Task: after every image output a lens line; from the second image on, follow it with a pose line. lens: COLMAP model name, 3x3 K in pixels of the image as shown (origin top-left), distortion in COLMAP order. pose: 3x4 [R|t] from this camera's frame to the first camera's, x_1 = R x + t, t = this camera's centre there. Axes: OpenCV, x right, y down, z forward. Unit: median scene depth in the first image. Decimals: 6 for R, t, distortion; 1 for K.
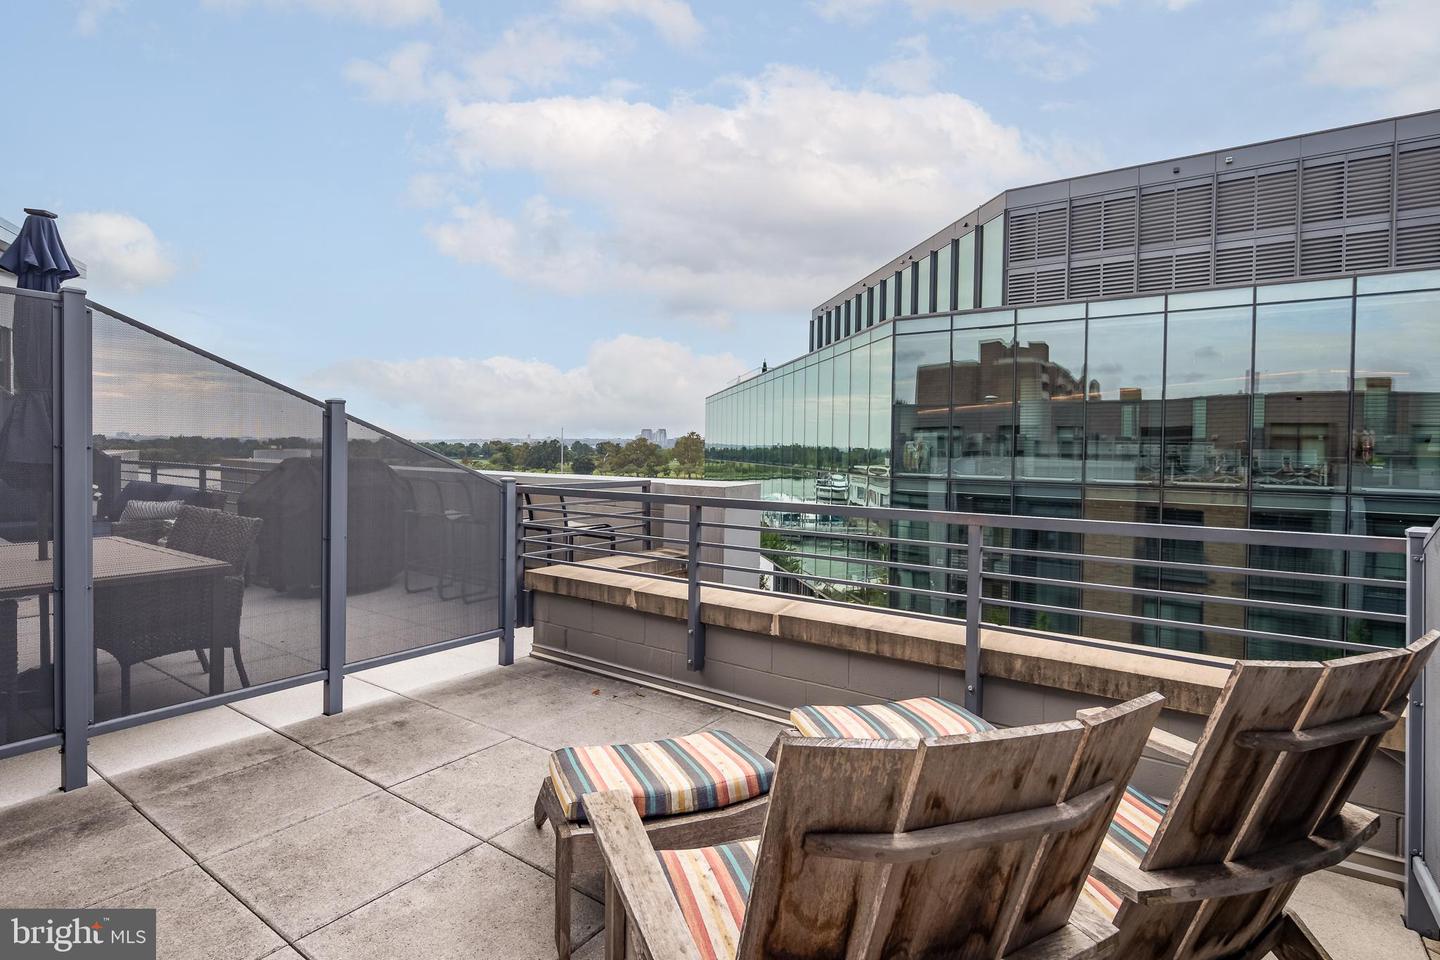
lens RADIAL K [[704.8, 0, 715.8], [0, 704.8, 456.6], [0, 0, 1]] dist [-0.000228, -0.001431]
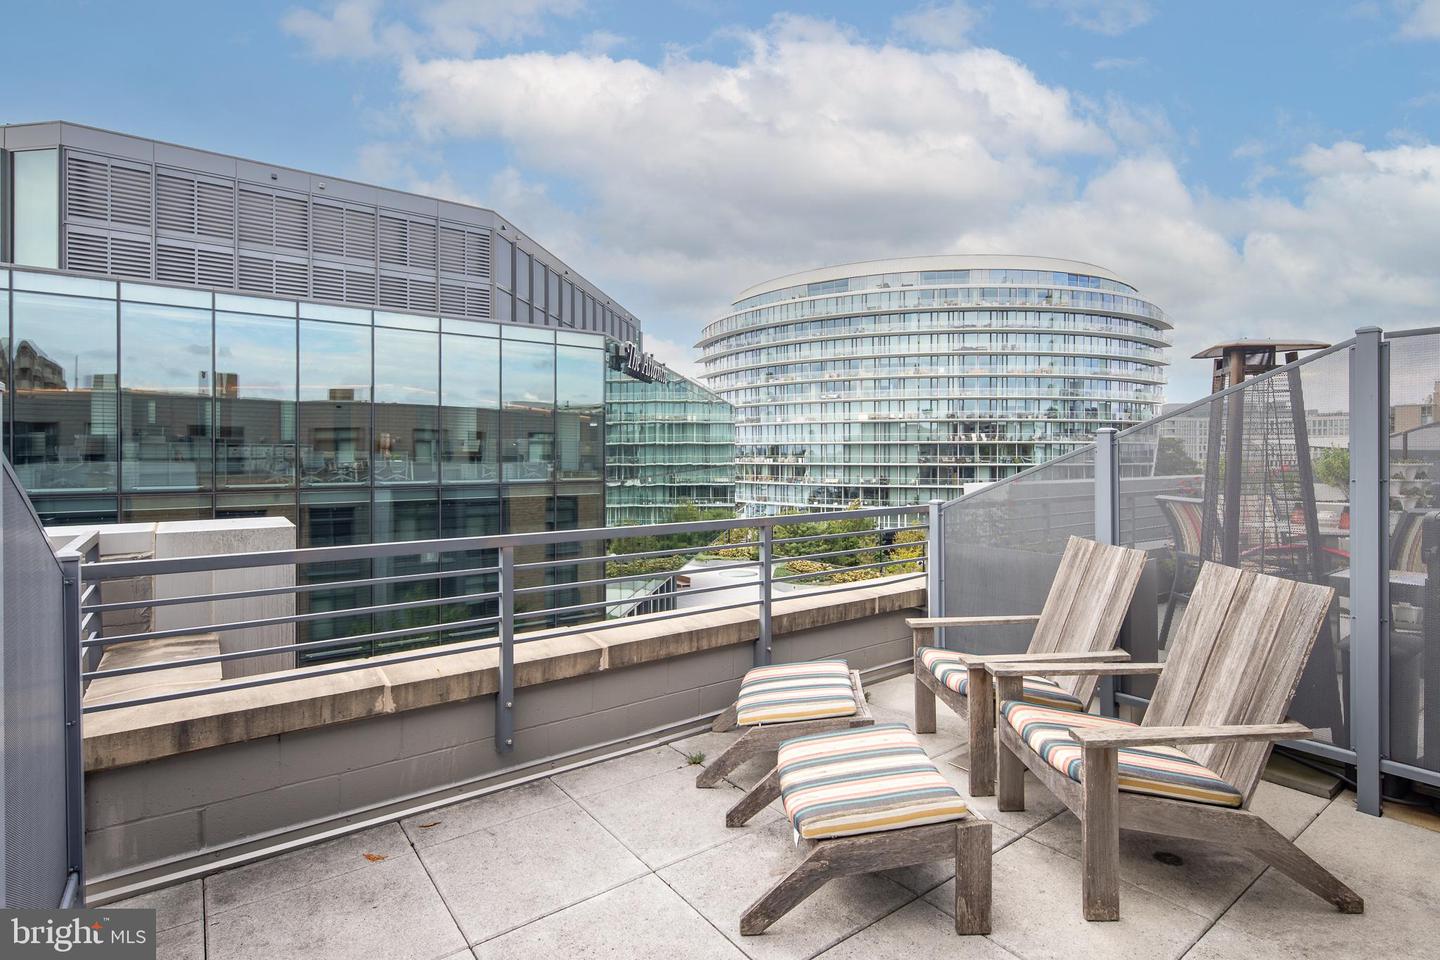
lens RADIAL K [[704.8, 0, 715.8], [0, 704.8, 456.6], [0, 0, 1]] dist [-0.000228, -0.001431]
pose [[0.316327, -0.015409, 0.948525, -0.690036], [0.014775, 0.999827, 0.011315, -0.036994], [-0.948535, 0.010435, 0.316500, 0.502826]]
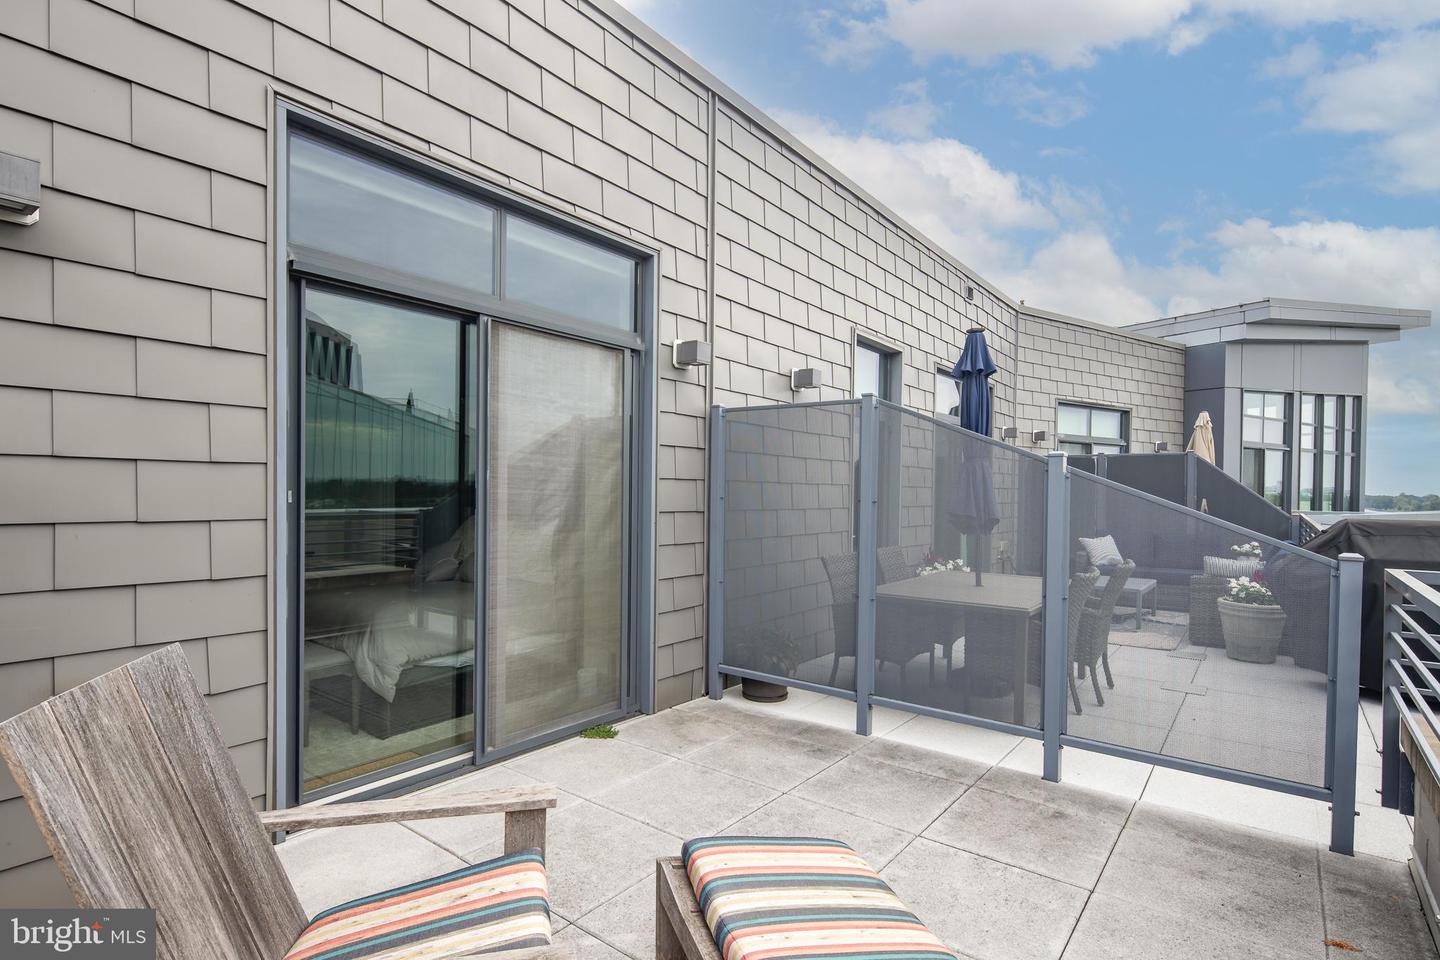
lens RADIAL K [[710.7, 0, 719.2], [0, 710.7, 503.8], [0, 0, 1]] dist [-0.002174, -0.001169]
pose [[-0.055990, -0.004299, -0.998422, 0.410274], [-0.022019, 0.999753, -0.003070, 0.002962], [0.998188, 0.021812, -0.056071, 0.551364]]
